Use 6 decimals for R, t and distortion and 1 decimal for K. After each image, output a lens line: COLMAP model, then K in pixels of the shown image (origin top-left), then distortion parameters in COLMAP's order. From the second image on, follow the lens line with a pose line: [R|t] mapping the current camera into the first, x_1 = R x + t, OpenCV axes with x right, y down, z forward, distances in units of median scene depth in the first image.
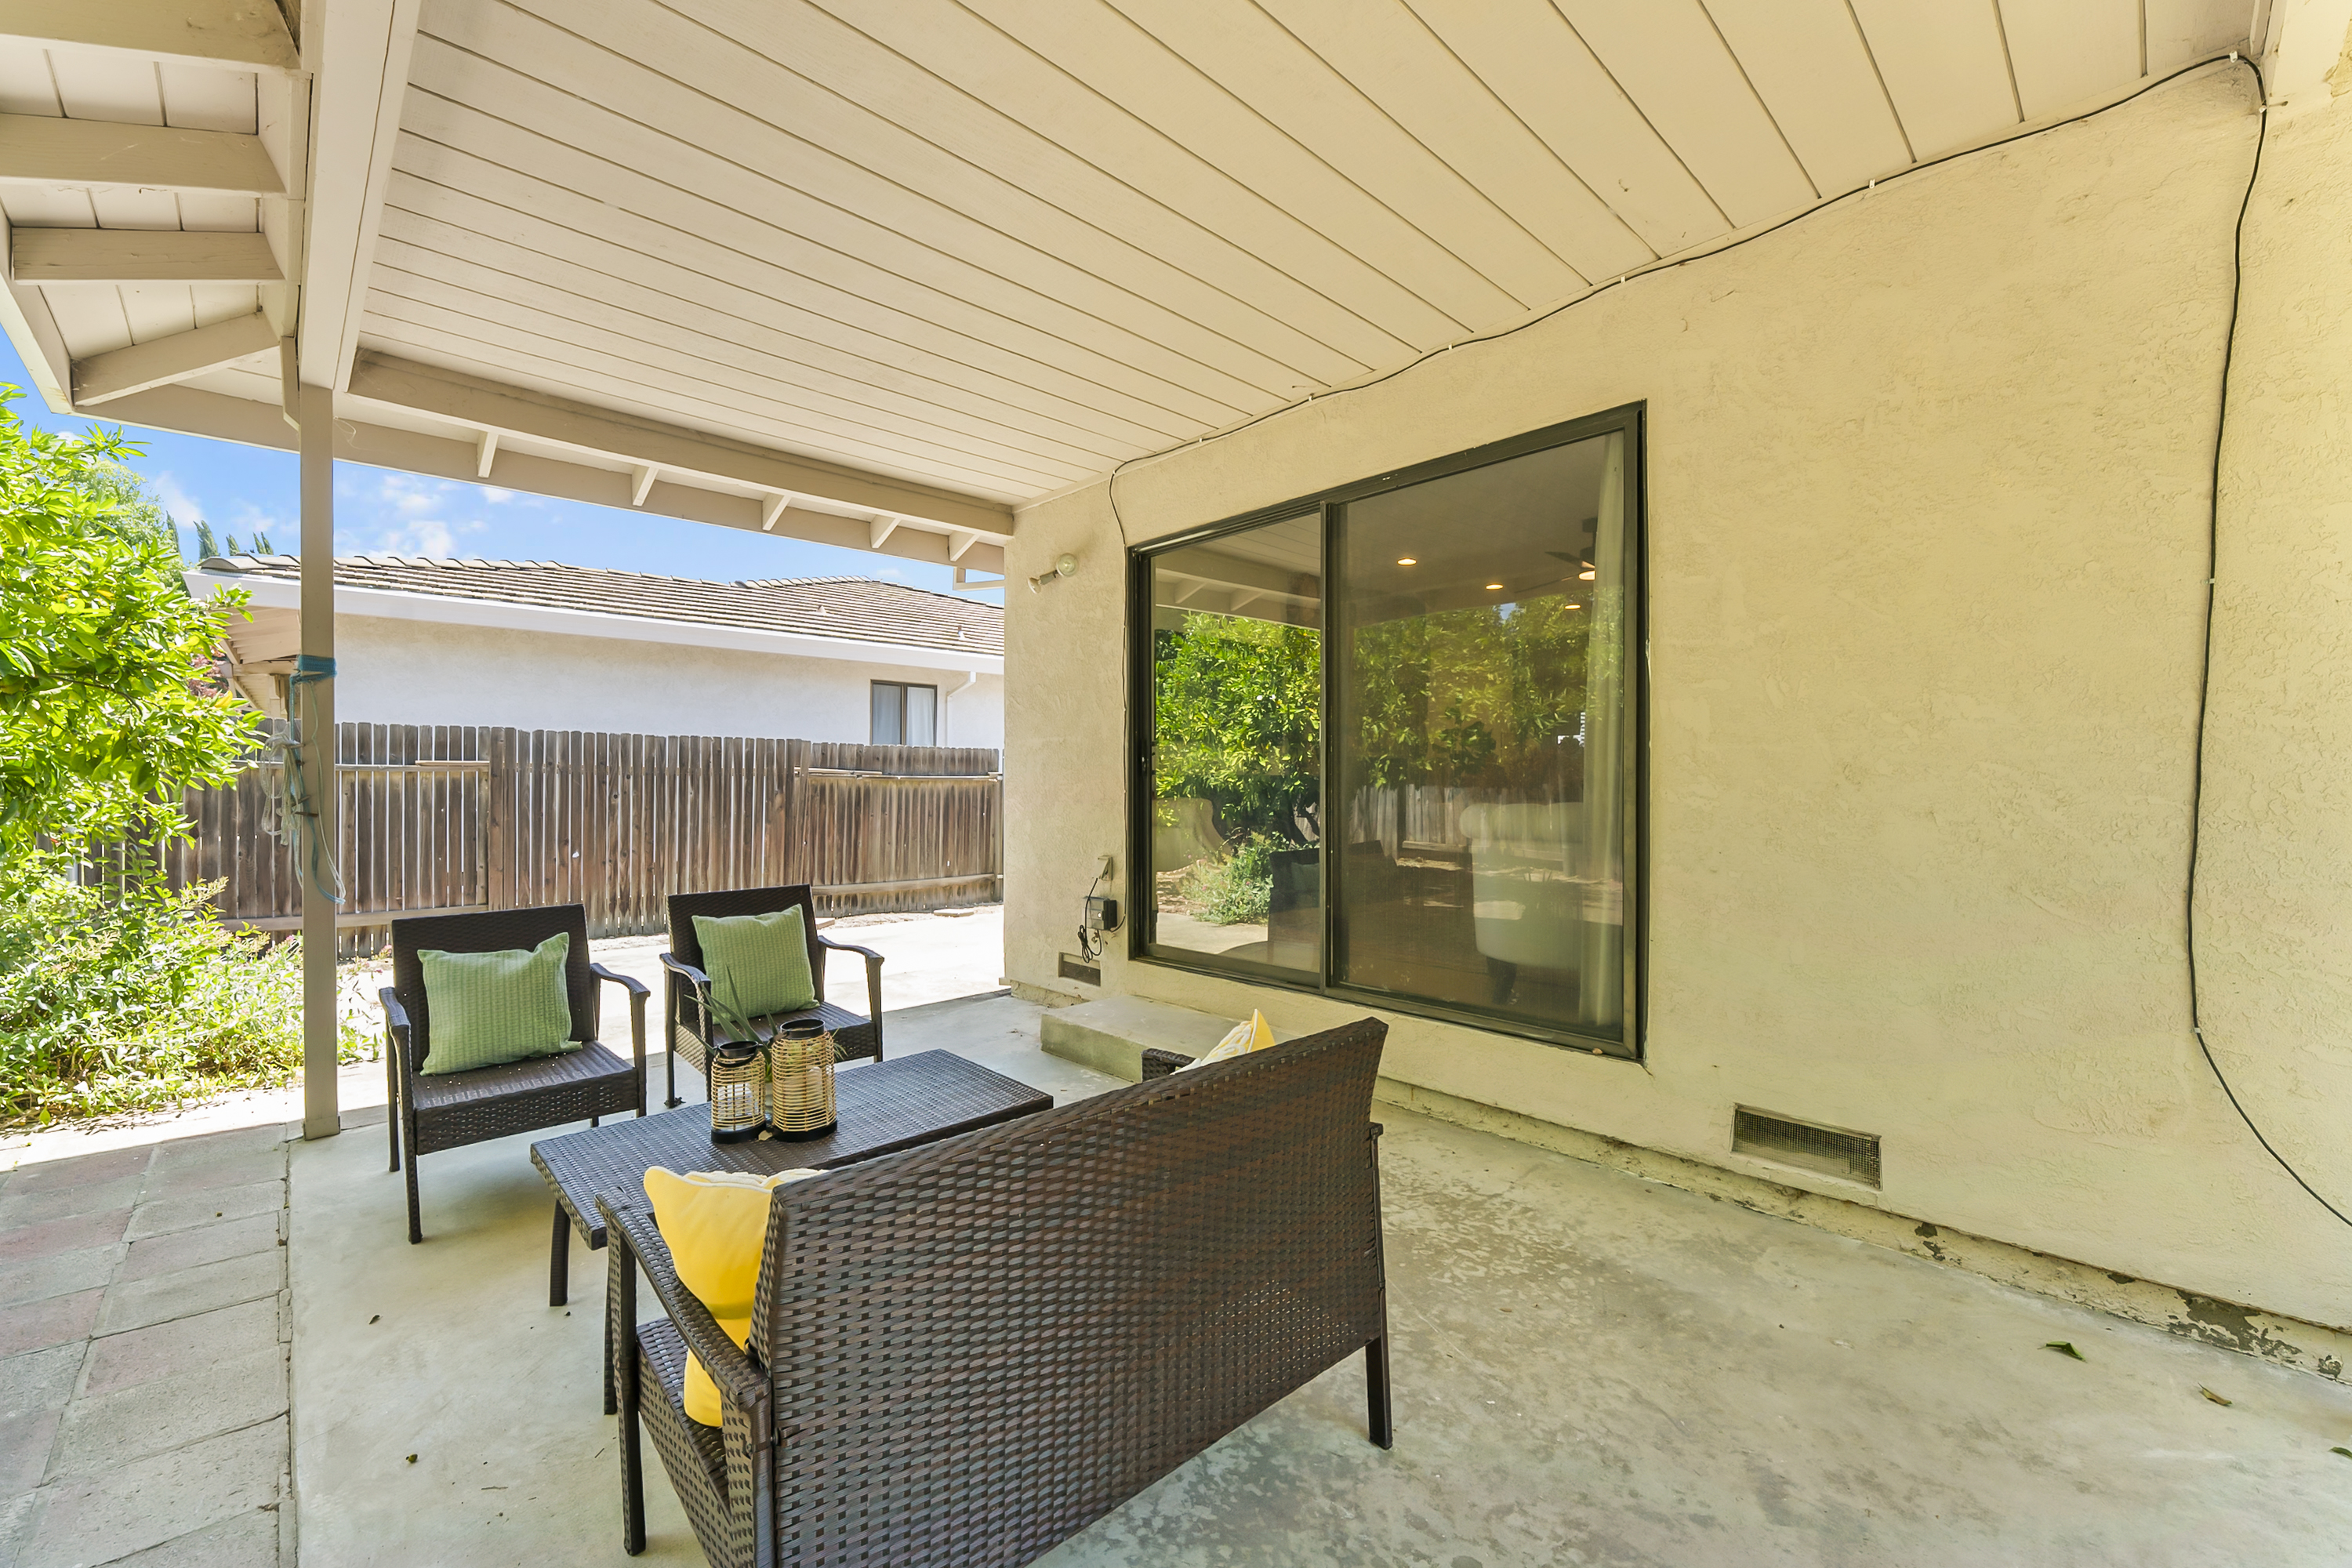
lens RADIAL K [[945.6, 0, 1168.1], [0, 945.6, 785.4], [0, 0, 1]] dist [0.000193, -0.000103]
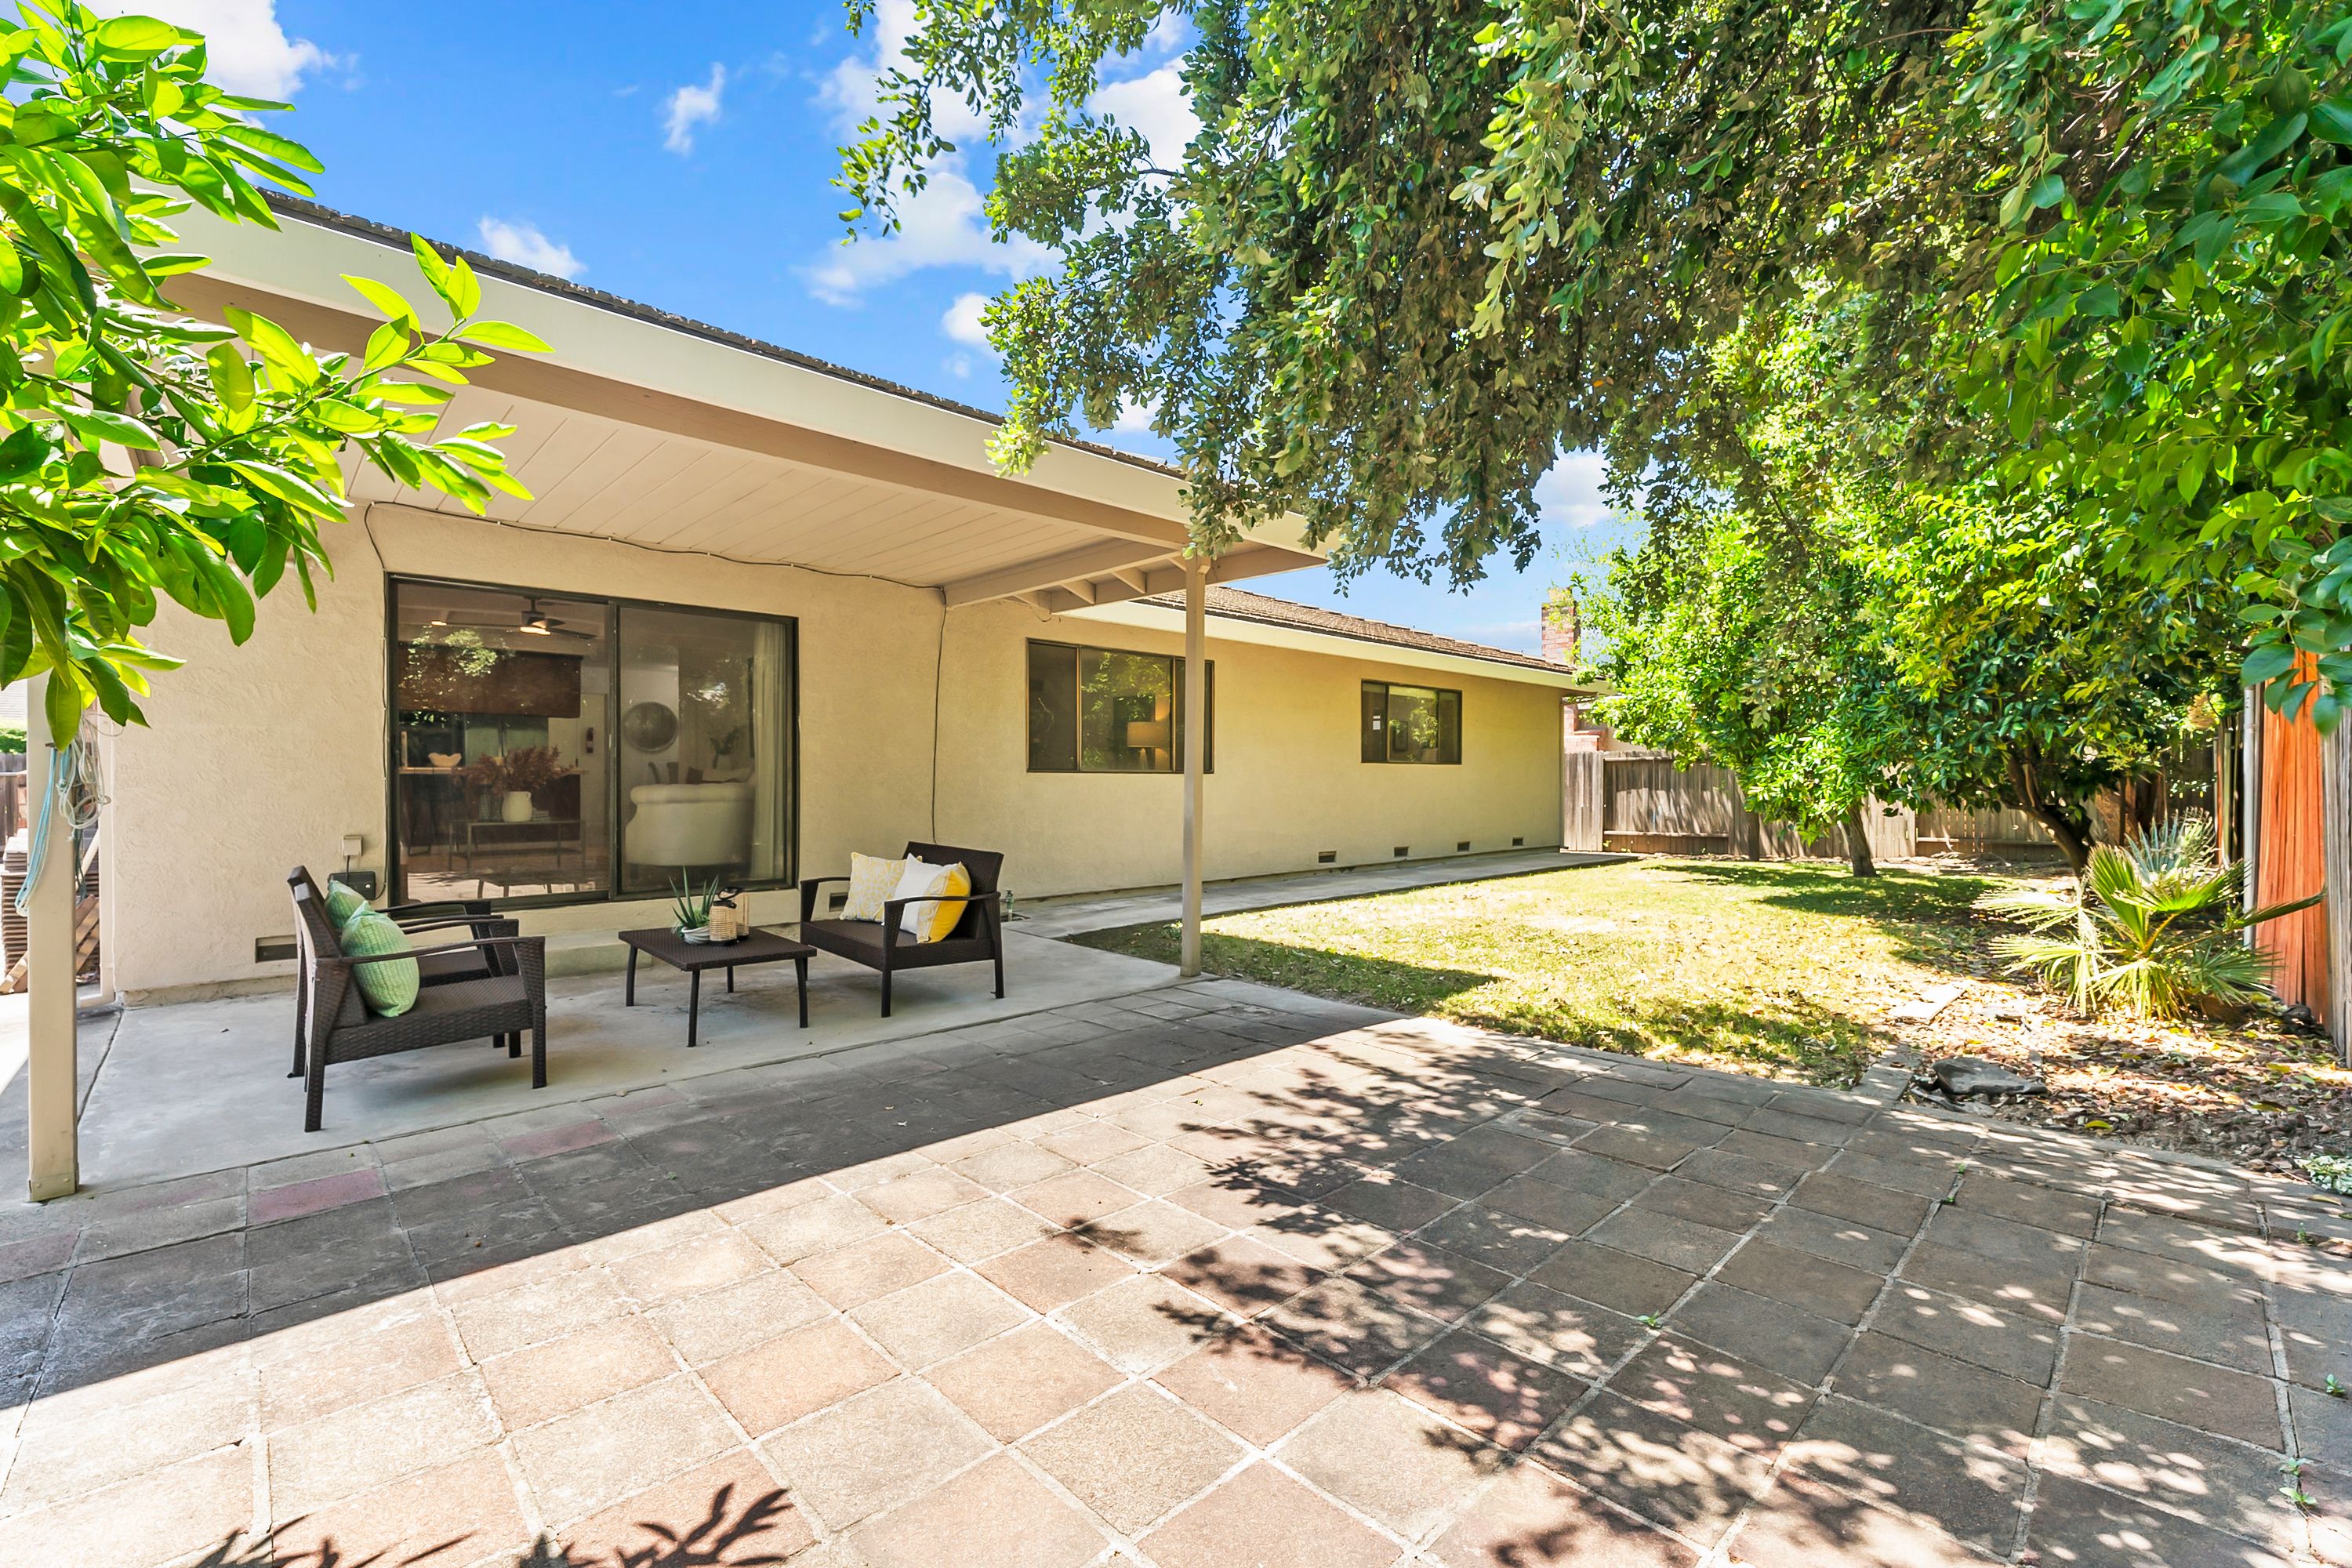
lens RADIAL K [[989.5, 0, 1170.1], [0, 989.5, 781.3], [0, 0, 1]] dist [0.005730, -0.000317]
pose [[-0.000772, -0.004161, 0.999991, -1.256133], [-0.000453, 0.999991, 0.004160, 0.004374], [-1.000000, -0.000450, -0.000774, 0.020627]]
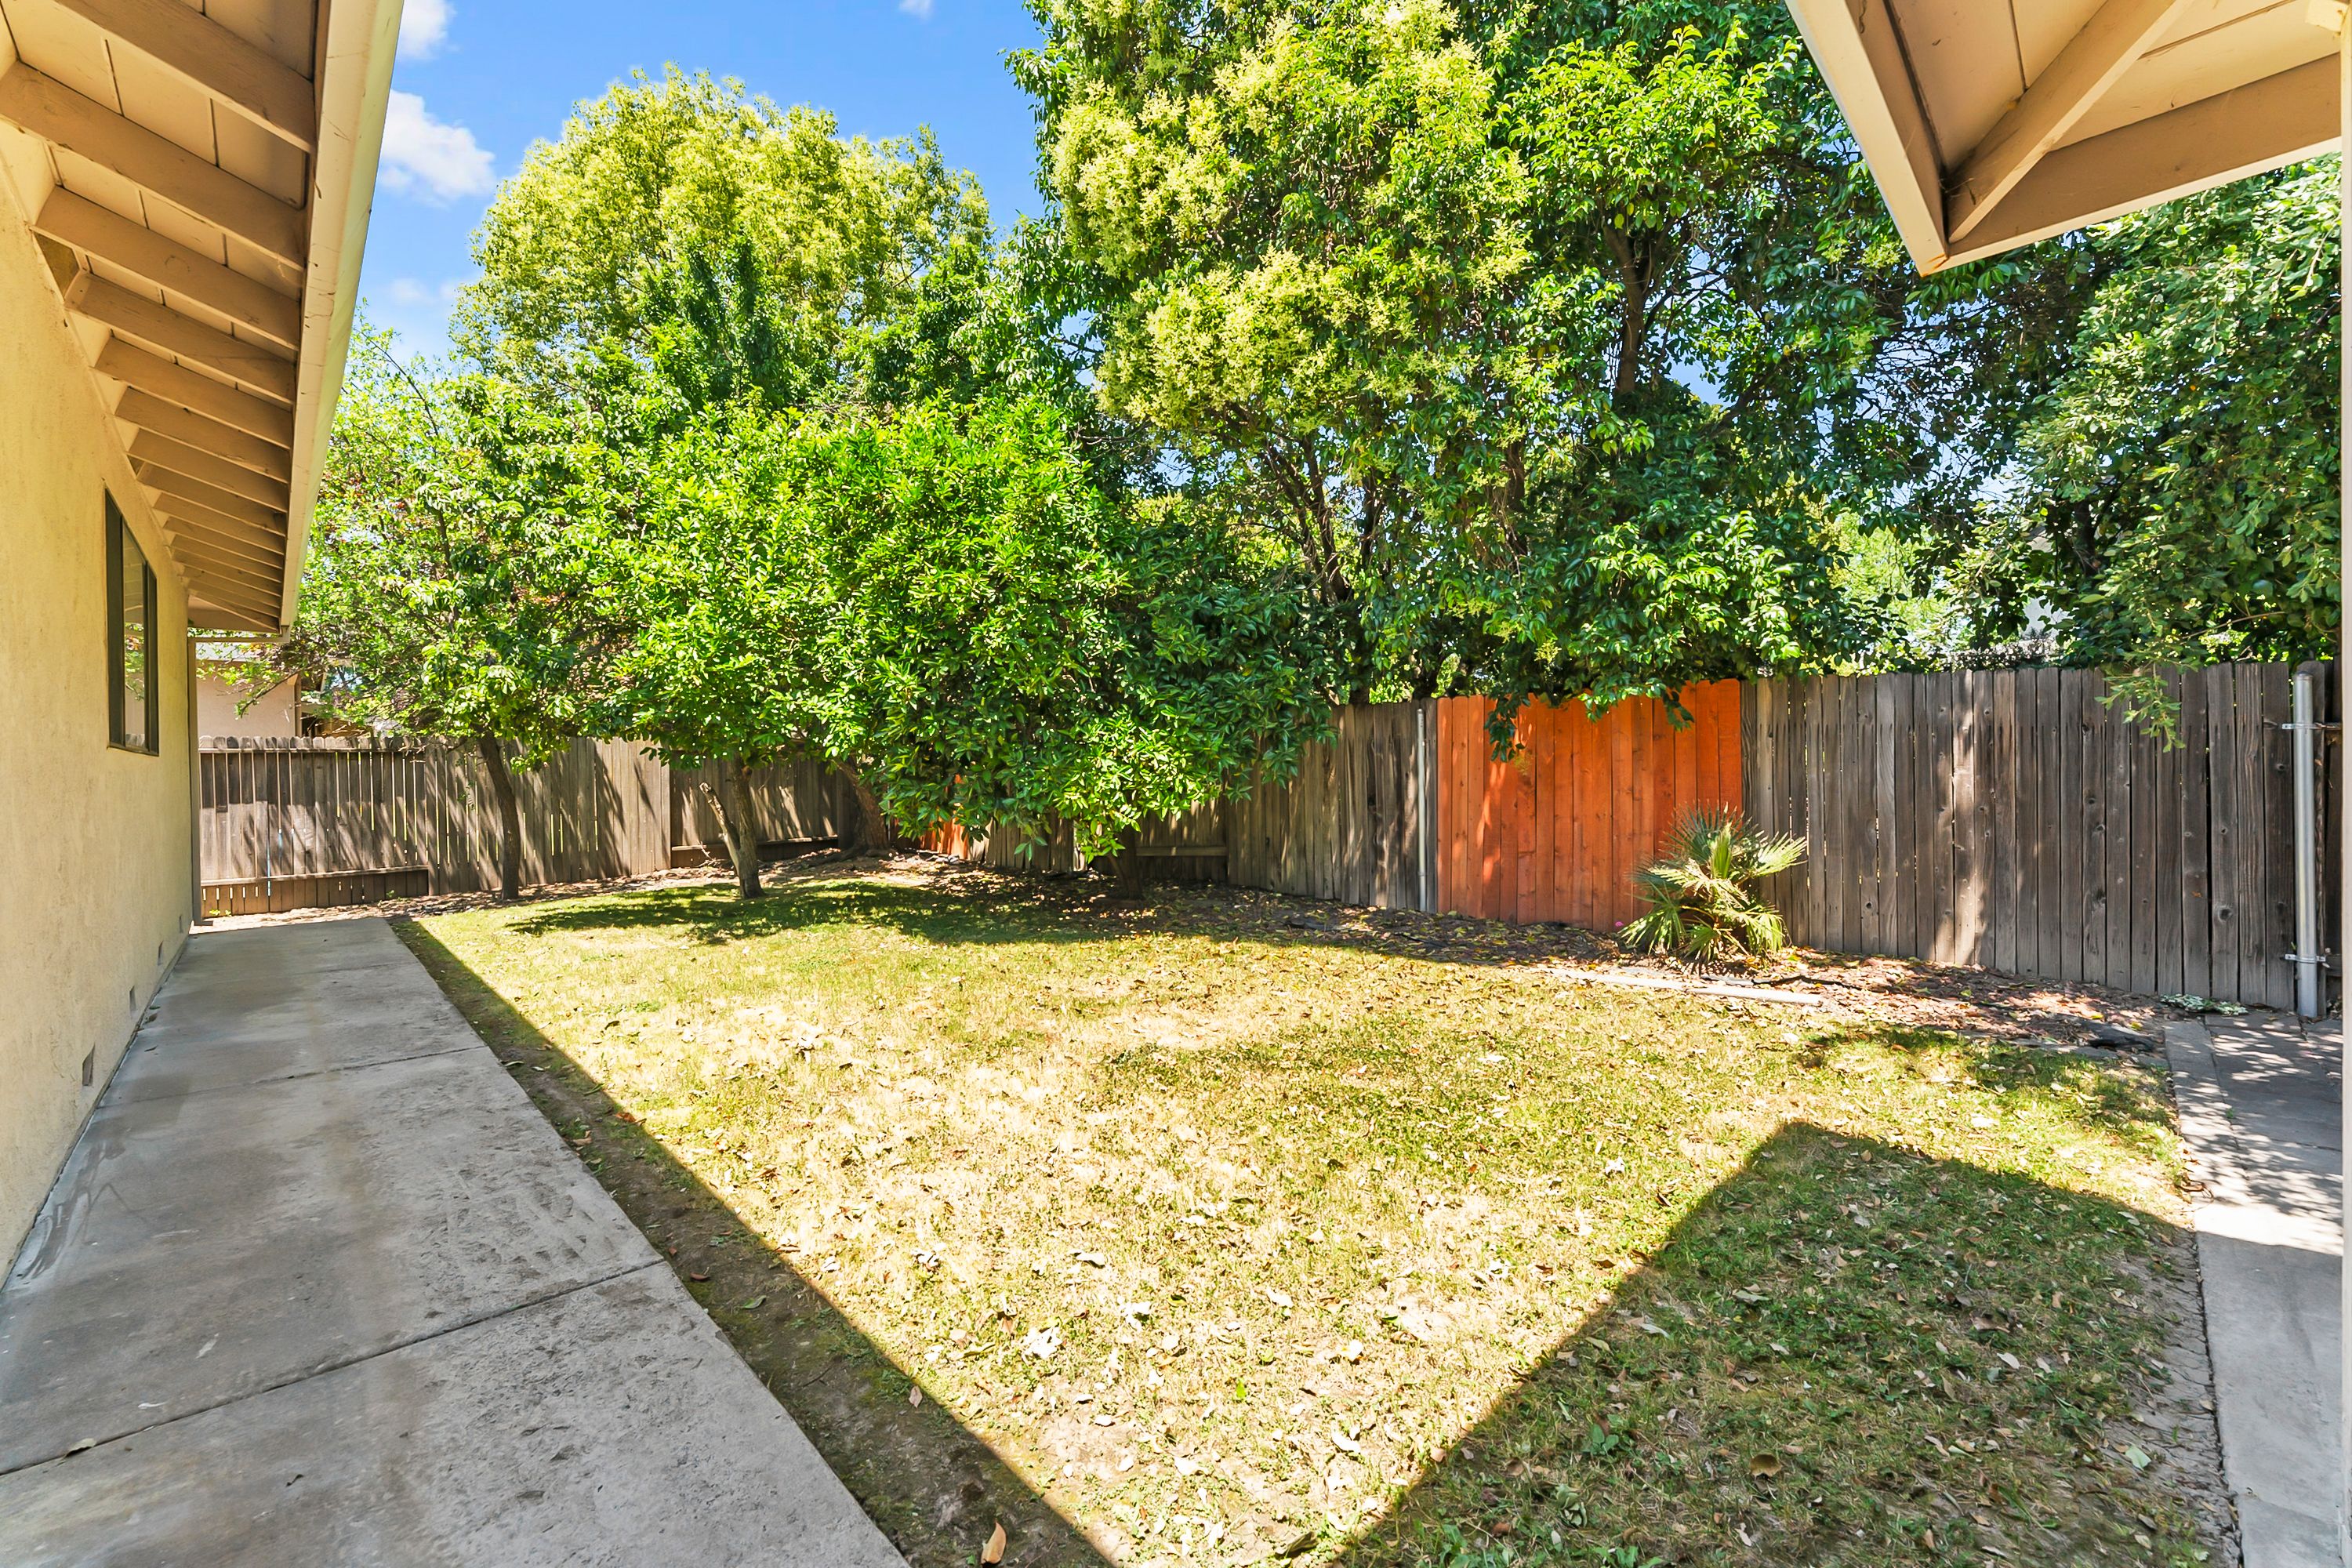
lens RADIAL K [[945.6, 0, 1168.1], [0, 945.6, 785.4], [0, 0, 1]] dist [0.000193, -0.000103]
pose [[-0.999982, 0.005234, 0.002773, 0.450732], [0.005275, 0.999873, 0.015050, -0.008483], [-0.002694, 0.015065, -0.999883, 0.311423]]
